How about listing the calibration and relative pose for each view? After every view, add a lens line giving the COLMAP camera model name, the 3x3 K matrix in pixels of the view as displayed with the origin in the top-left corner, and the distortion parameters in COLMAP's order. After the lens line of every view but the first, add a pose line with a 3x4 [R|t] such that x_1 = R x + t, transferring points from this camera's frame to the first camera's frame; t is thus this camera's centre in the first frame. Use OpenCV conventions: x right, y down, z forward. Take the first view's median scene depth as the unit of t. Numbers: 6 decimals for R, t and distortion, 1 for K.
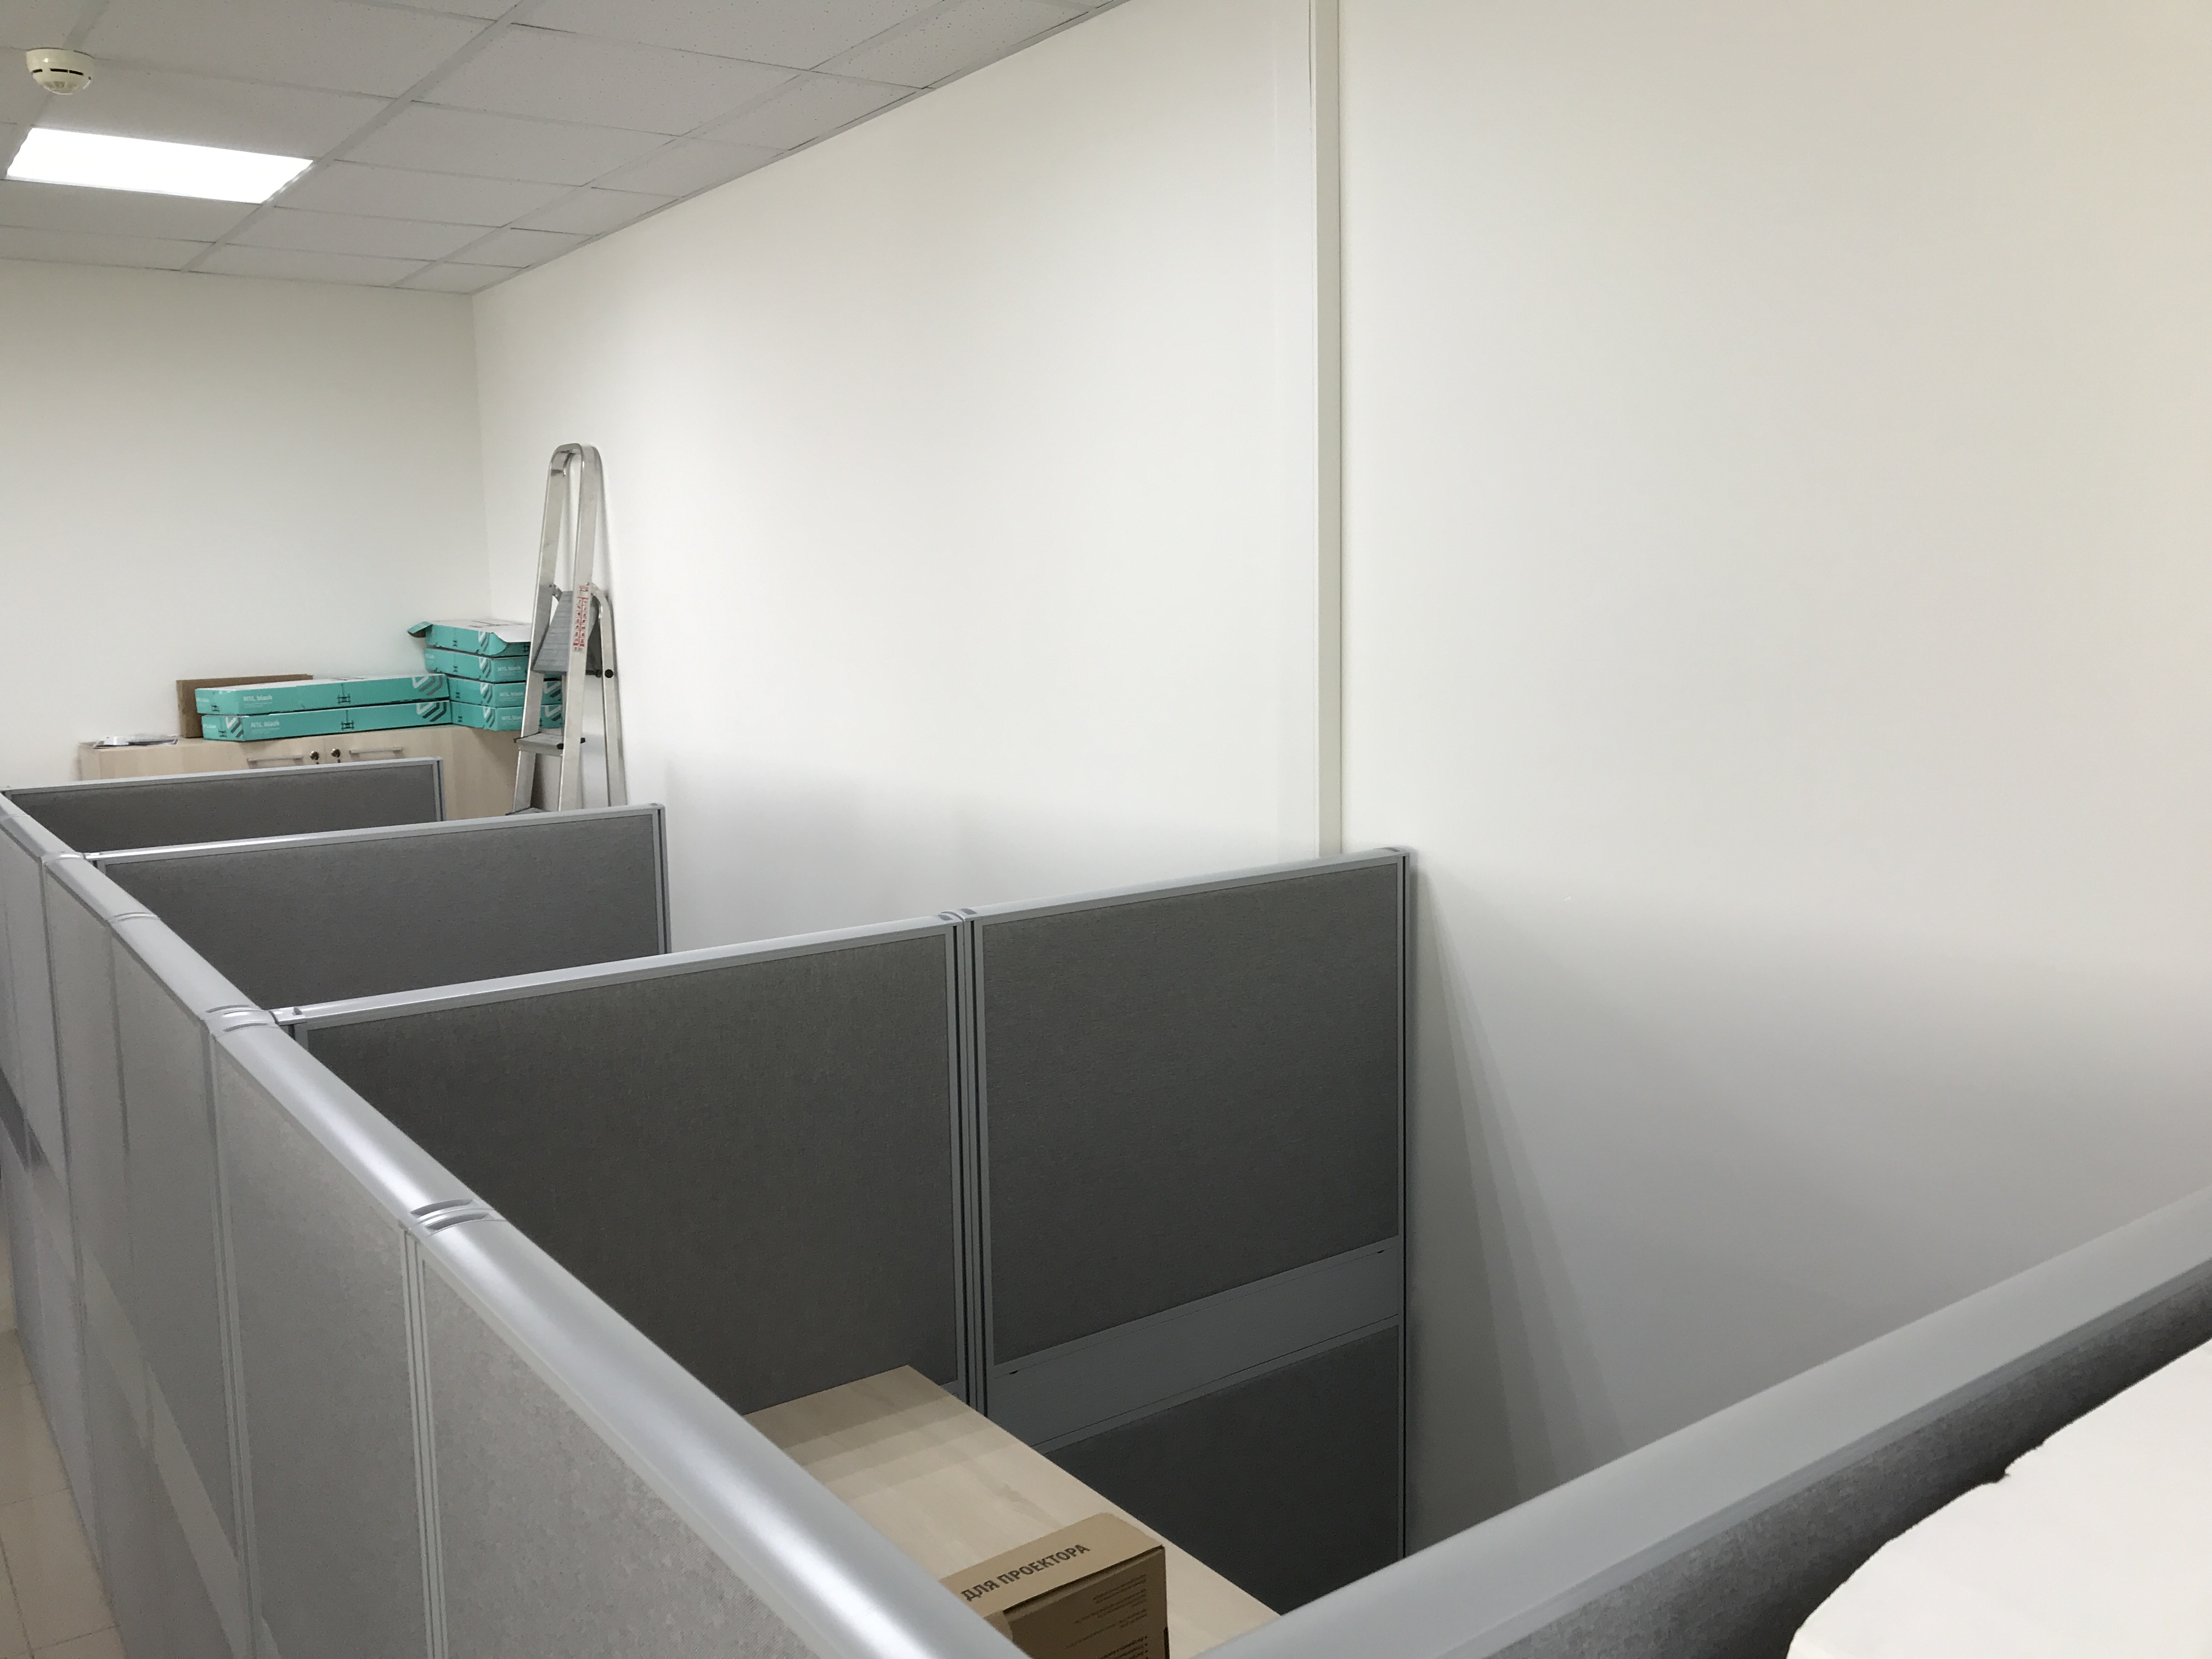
lens RADIAL K [[1825.9, 0, 1098.3], [0, 1825.9, 818.4], [0, 0, 1]] dist [0.022251, -0.012918]
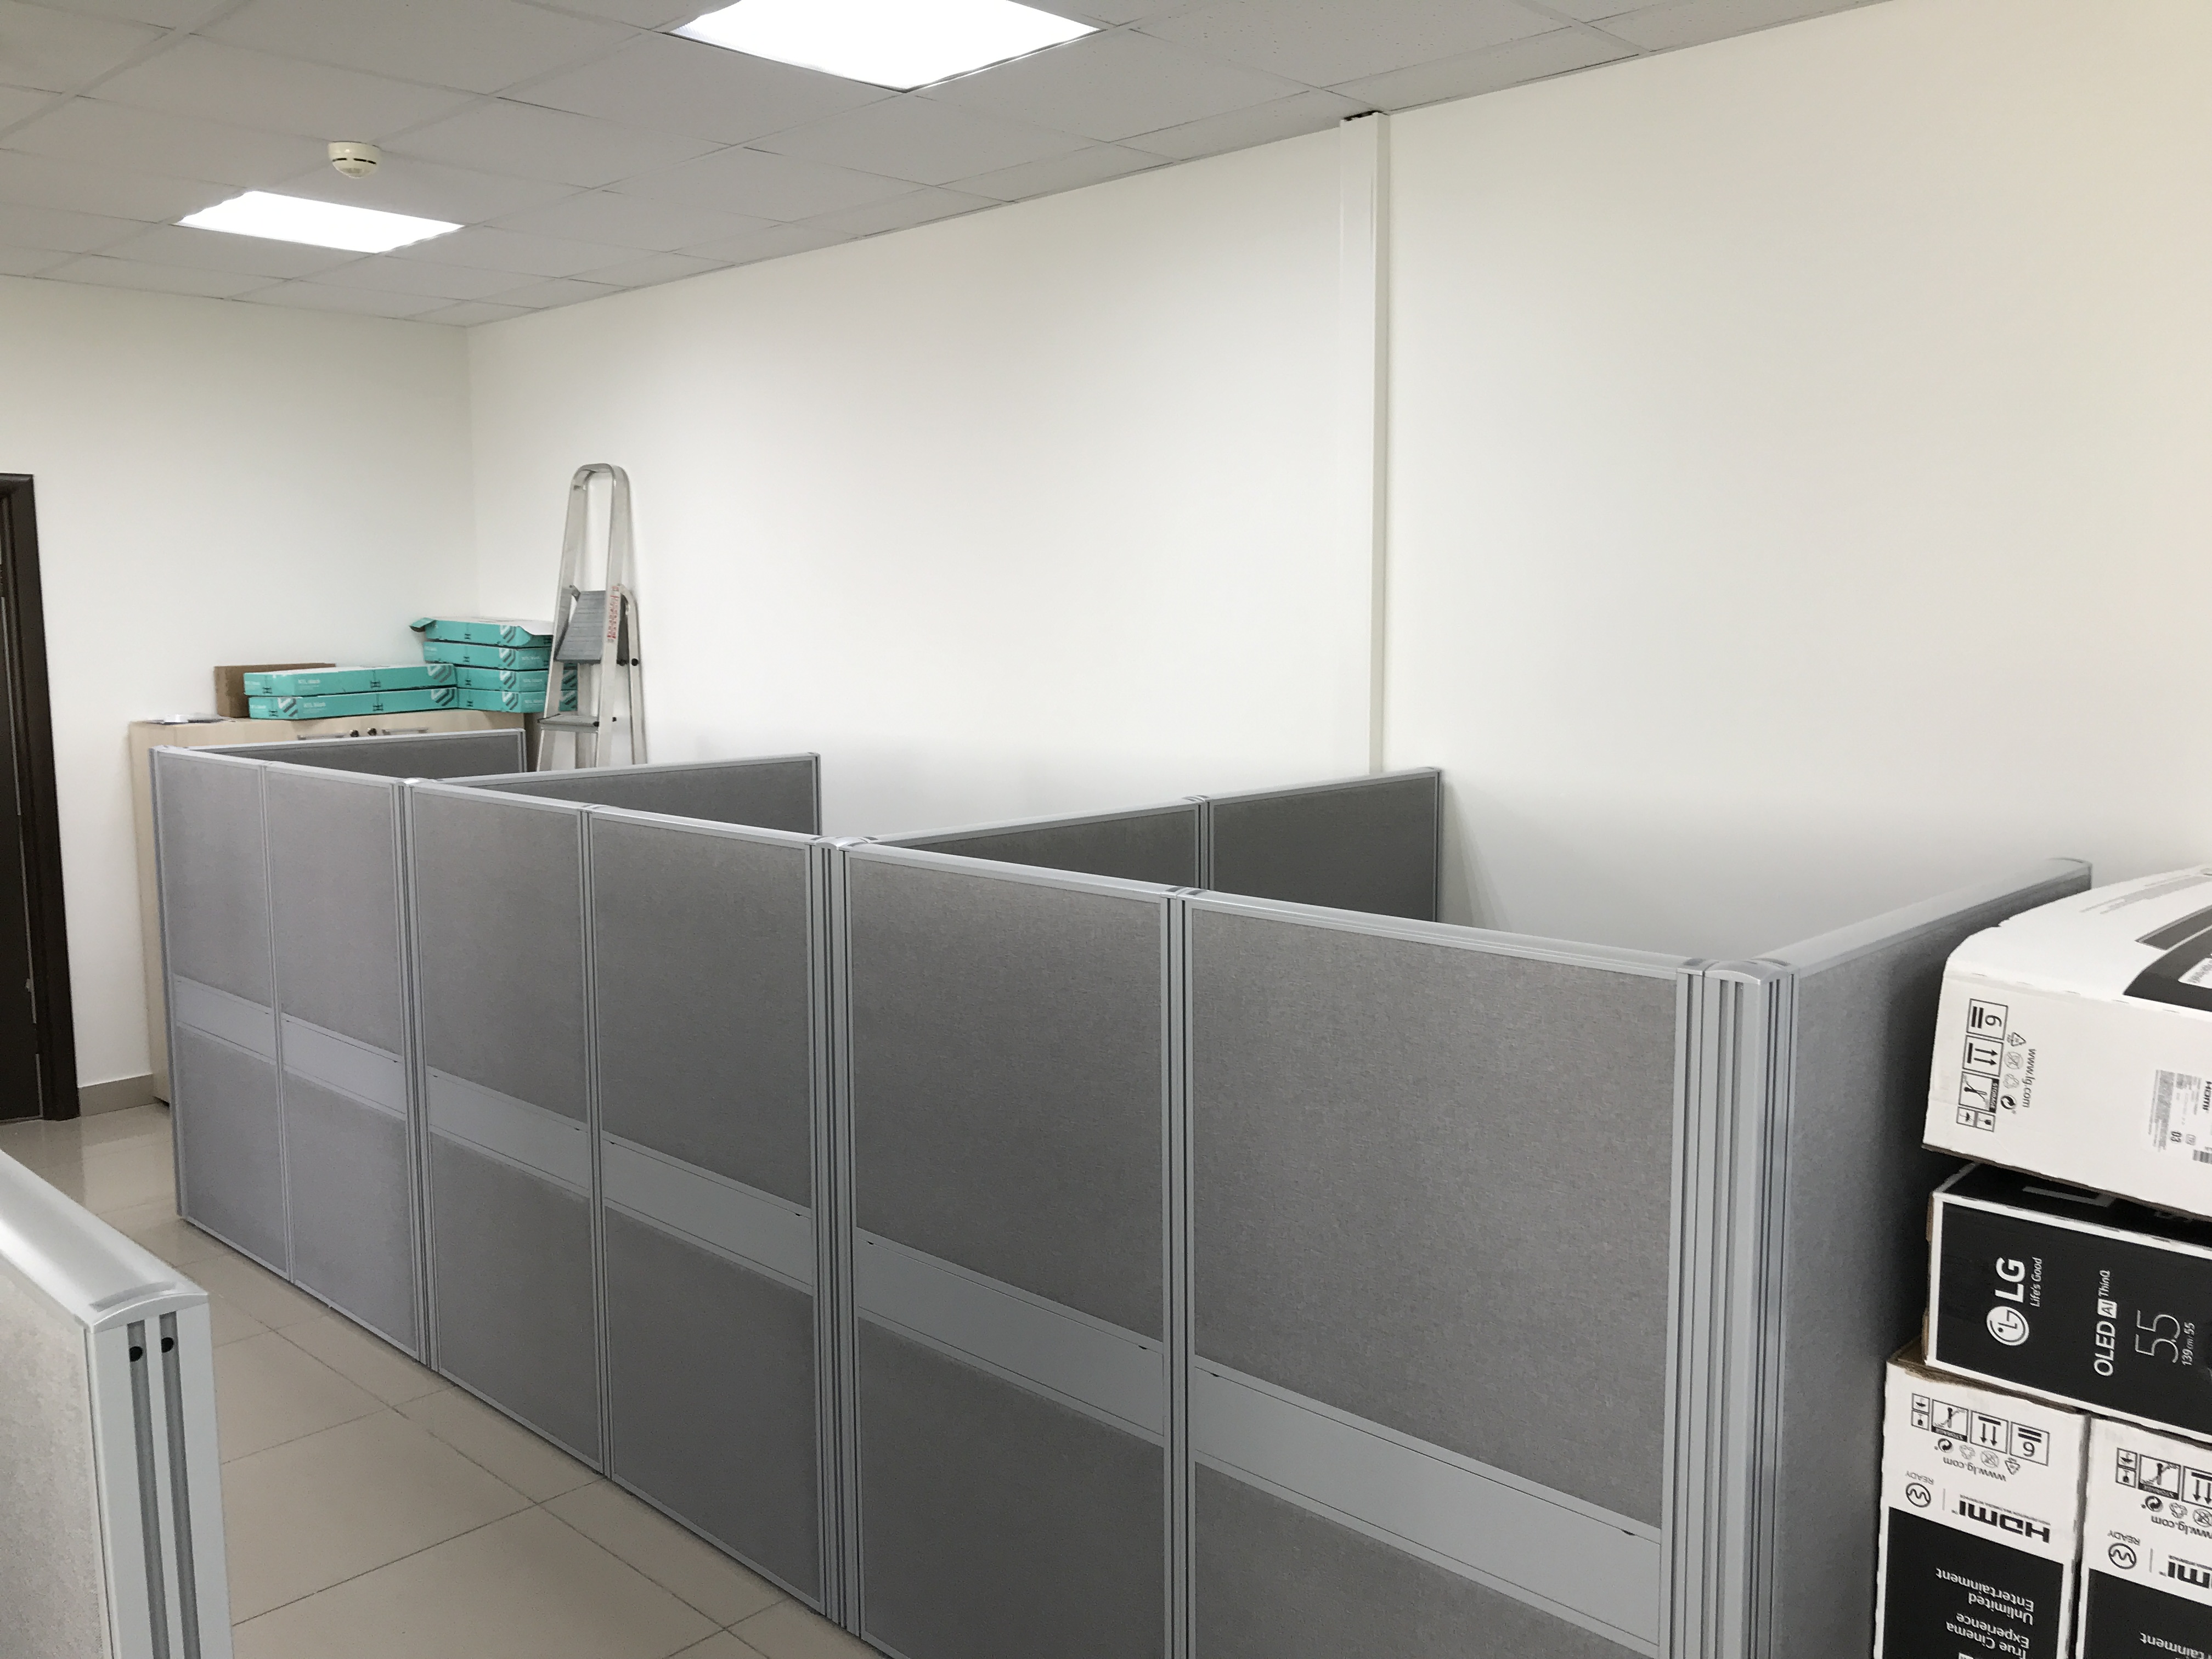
lens RADIAL K [[1825.9, 0, 1095.7], [0, 1825.9, 834.1], [0, 0, 1]] dist [0.022251, -0.012918]
pose [[0.984883, -0.007190, 0.173071, -0.175783], [0.008316, 0.999949, -0.005782, 0.038154], [-0.173020, 0.007134, 0.984892, -0.188826]]
